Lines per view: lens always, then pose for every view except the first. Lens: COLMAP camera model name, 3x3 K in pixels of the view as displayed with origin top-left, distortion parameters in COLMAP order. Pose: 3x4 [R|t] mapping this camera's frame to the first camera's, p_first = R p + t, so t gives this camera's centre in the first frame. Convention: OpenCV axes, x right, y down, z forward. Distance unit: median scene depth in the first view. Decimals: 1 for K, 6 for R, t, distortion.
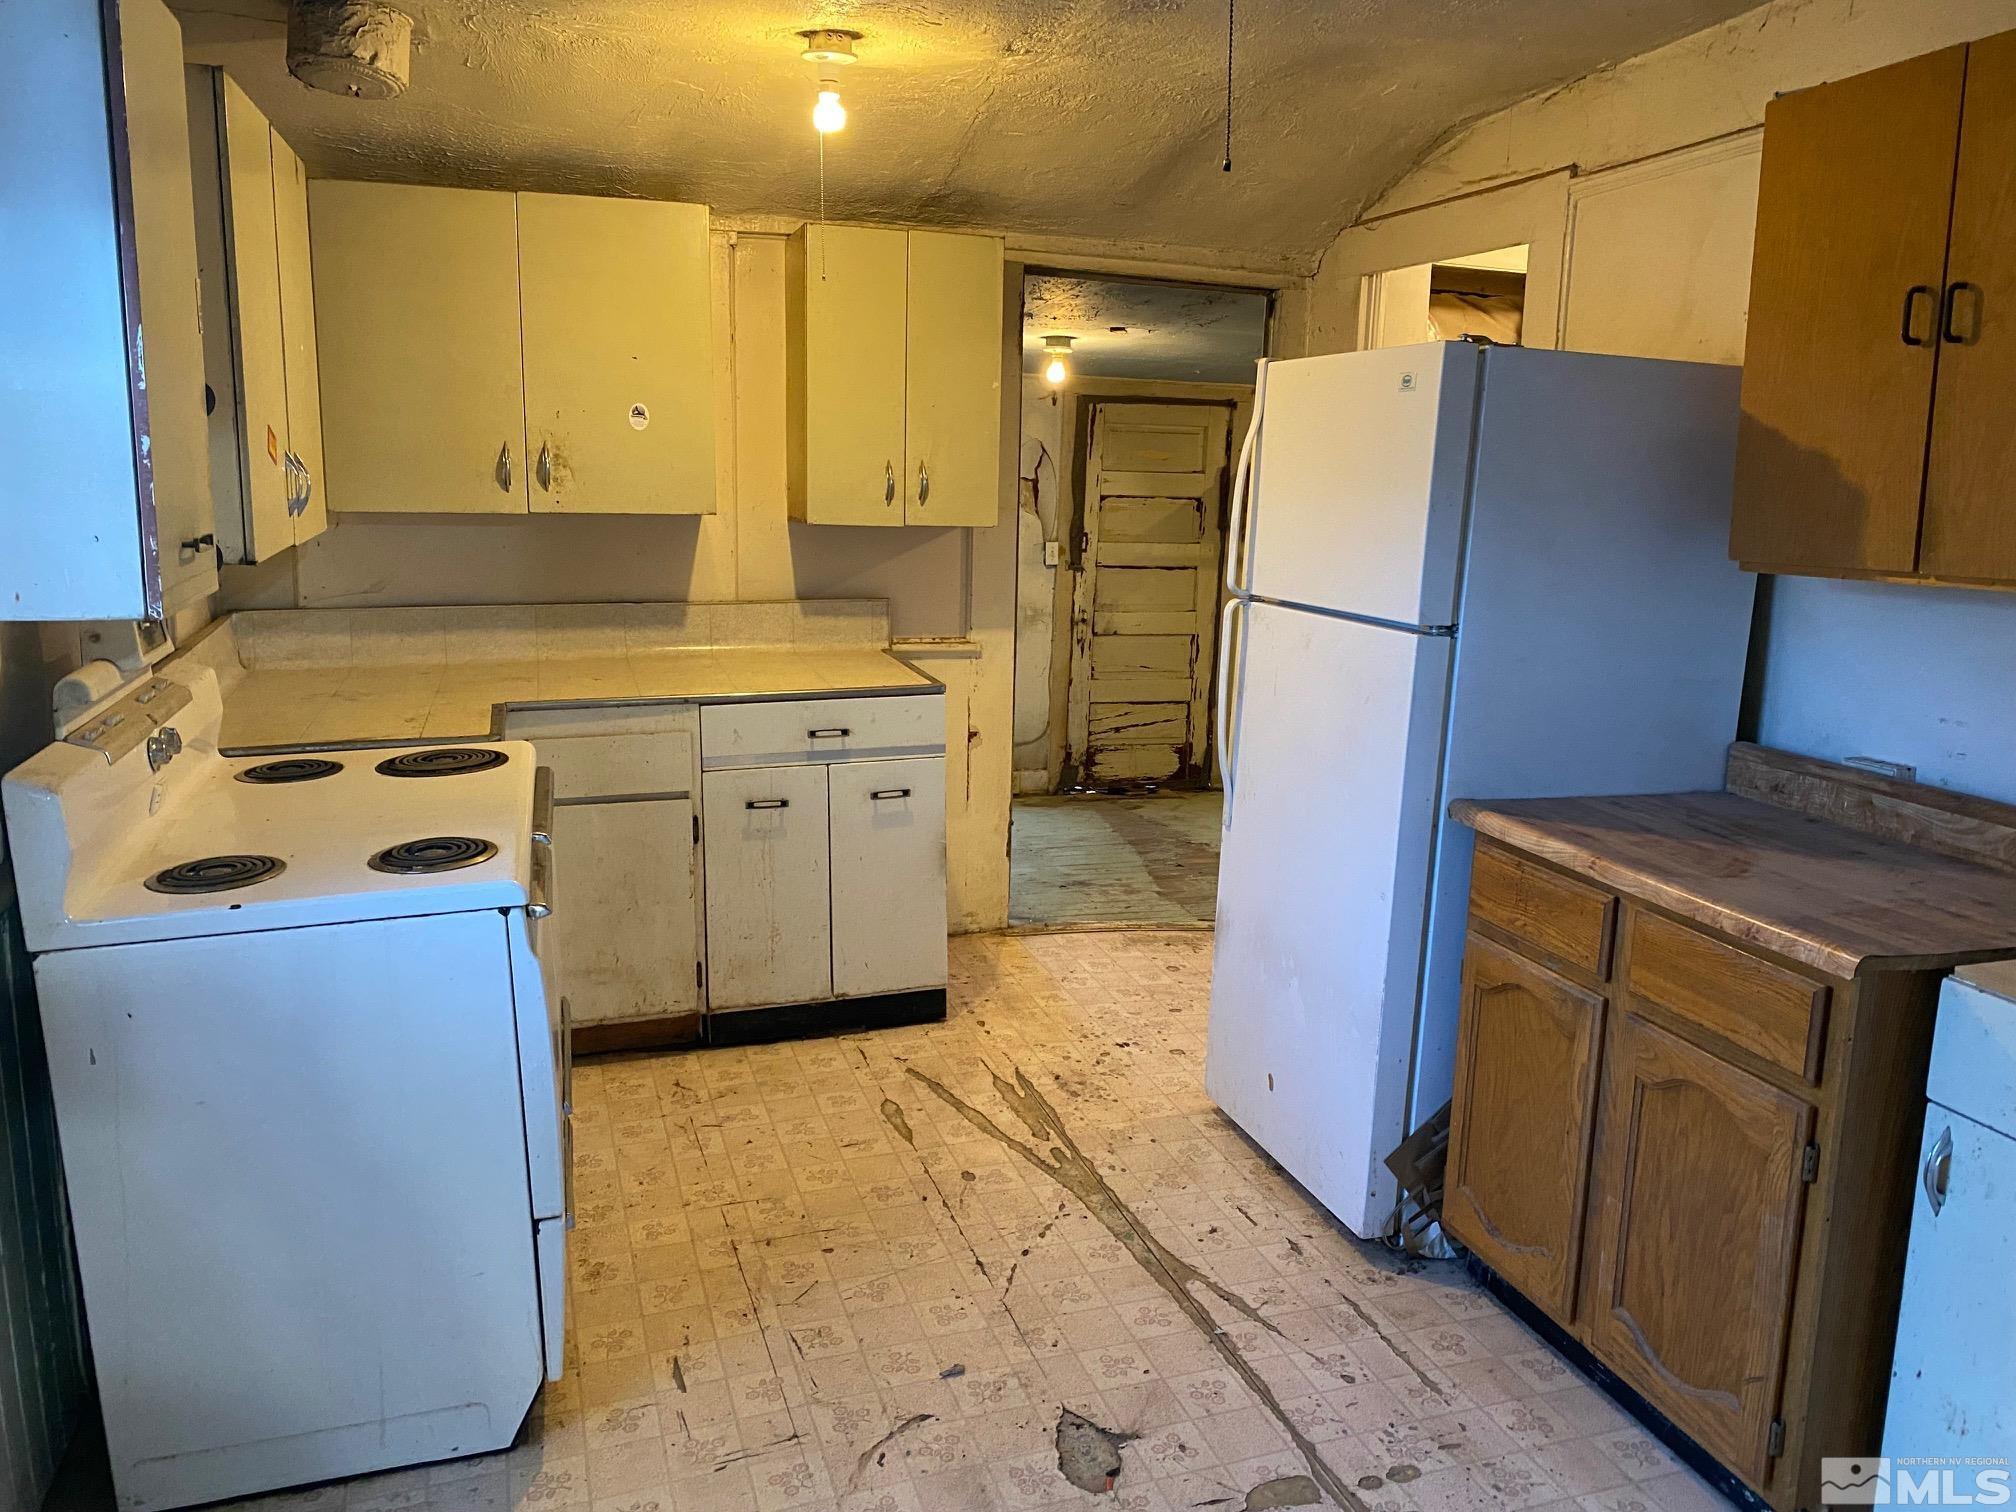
lens RADIAL K [[1522.2, 0, 1021.2], [0, 1522.2, 752.6], [0, 0, 1]] dist [0.109316, -0.247079]
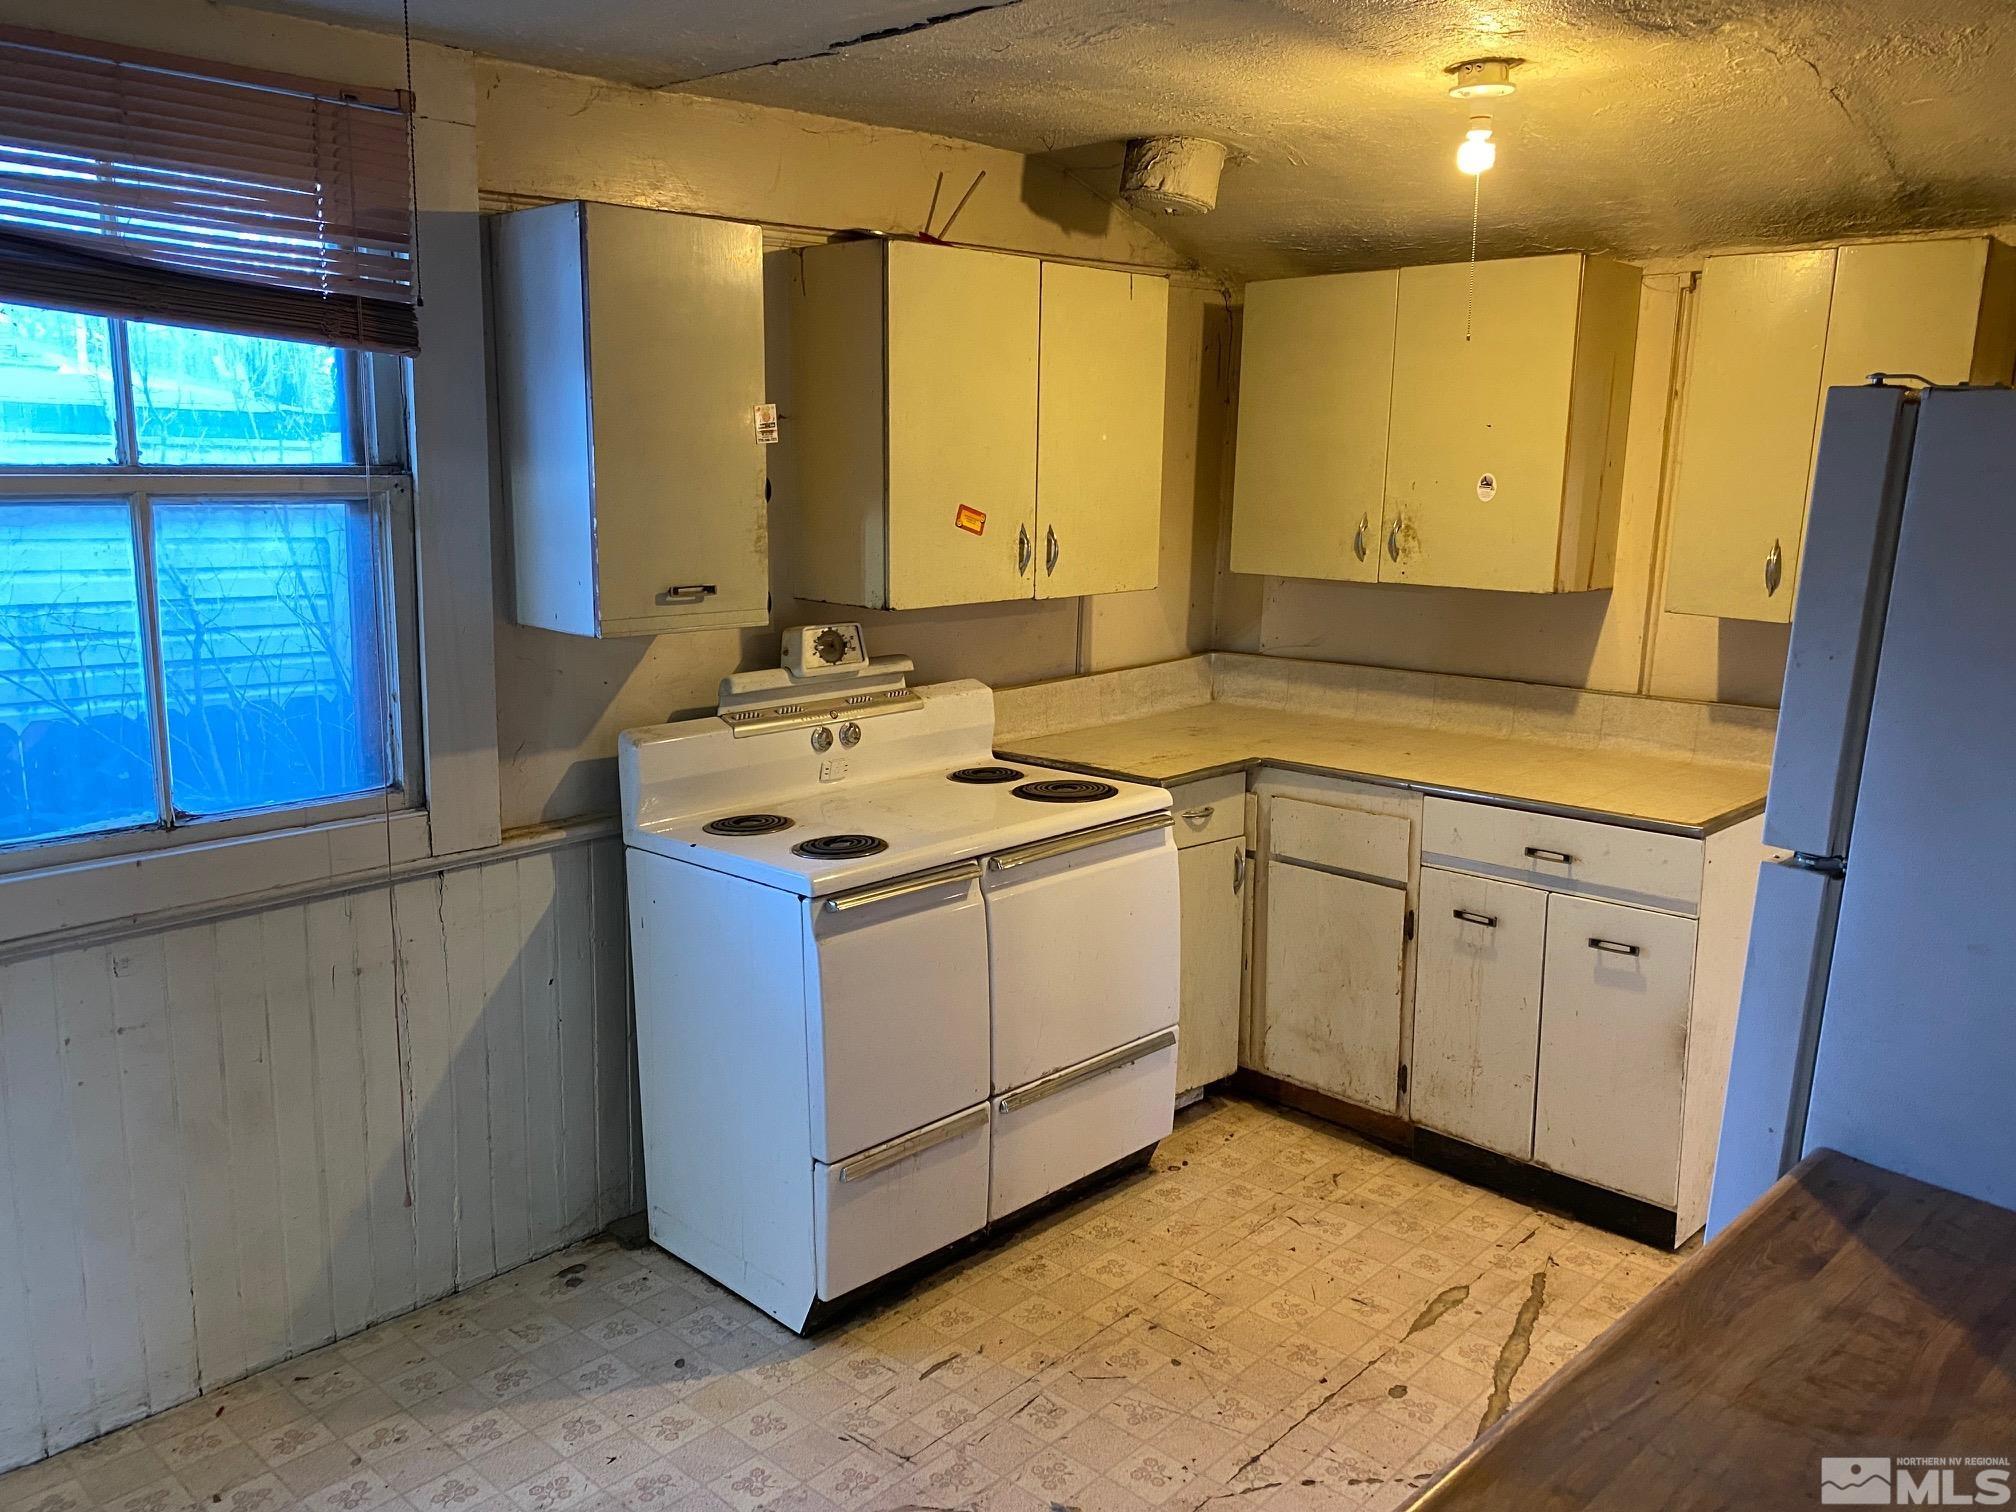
lens RADIAL K [[1531.9, 0, 1008.0], [0, 1531.9, 756.0], [0, 0, 1]] dist [0.035600, -0.001793]
pose [[0.461837, 0.154907, -0.873333, 0.470825], [-0.176030, 0.981053, 0.080926, -0.082496], [0.869322, 0.116358, 0.480355, 0.313792]]
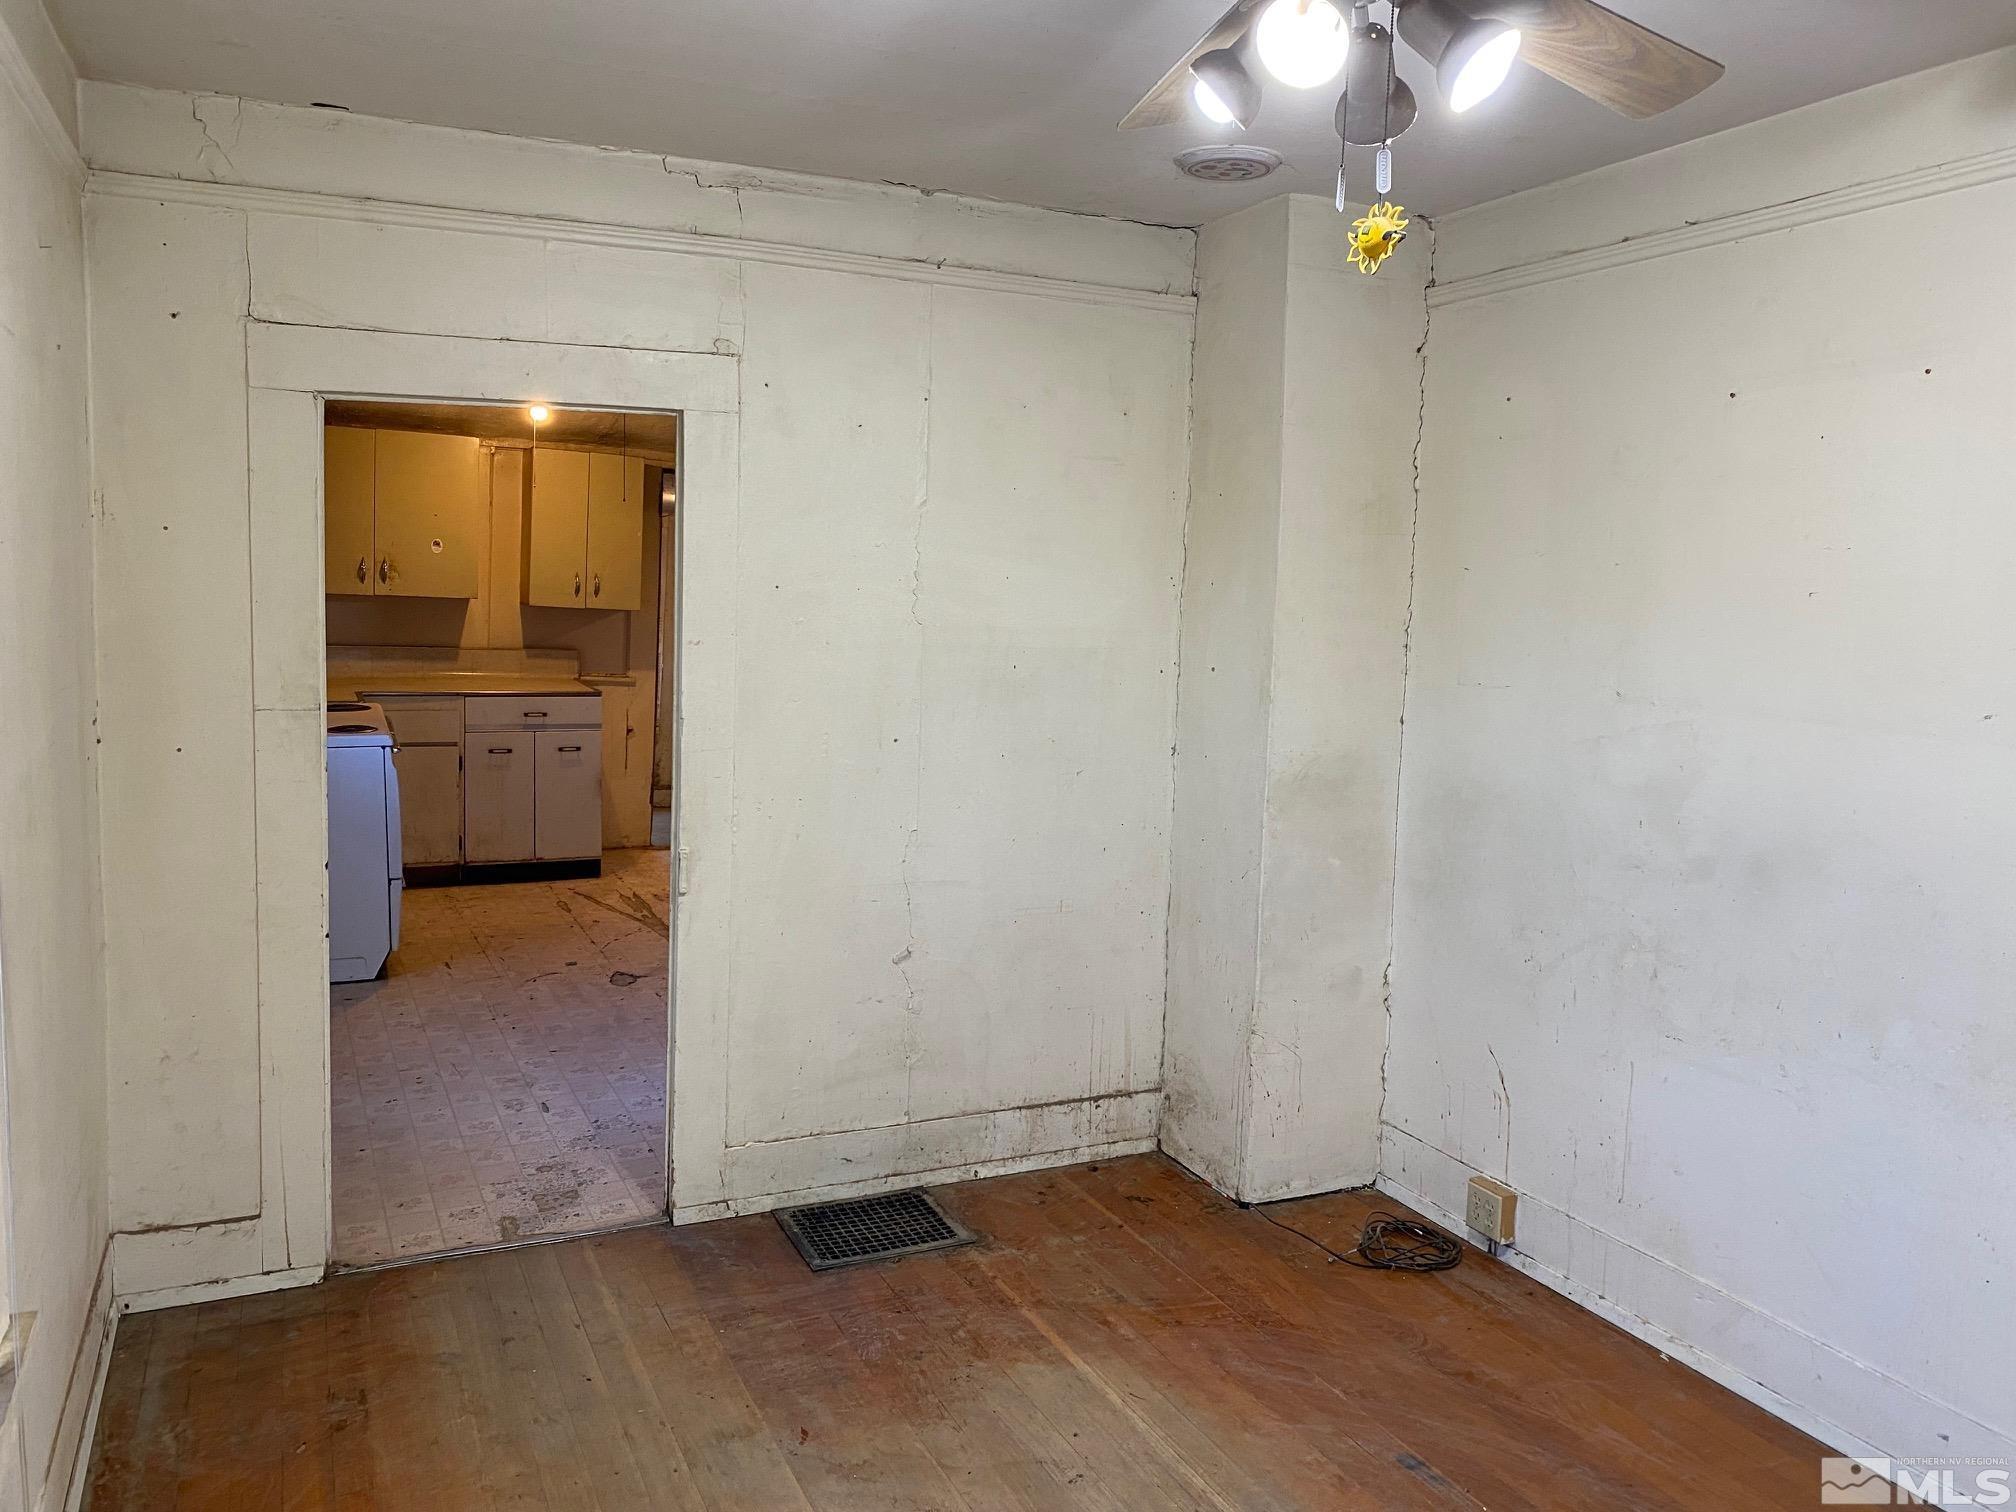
lens RADIAL K [[1579.3, 0, 1065.8], [0, 1579.3, 764.3], [0, 0, 1]] dist [-0.001178, -0.003726]
pose [[0.987428, 0.015060, 0.157352, 0.212510], [-0.004422, 0.997693, -0.067740, 0.176062], [-0.158009, 0.066193, 0.985217, -1.011710]]
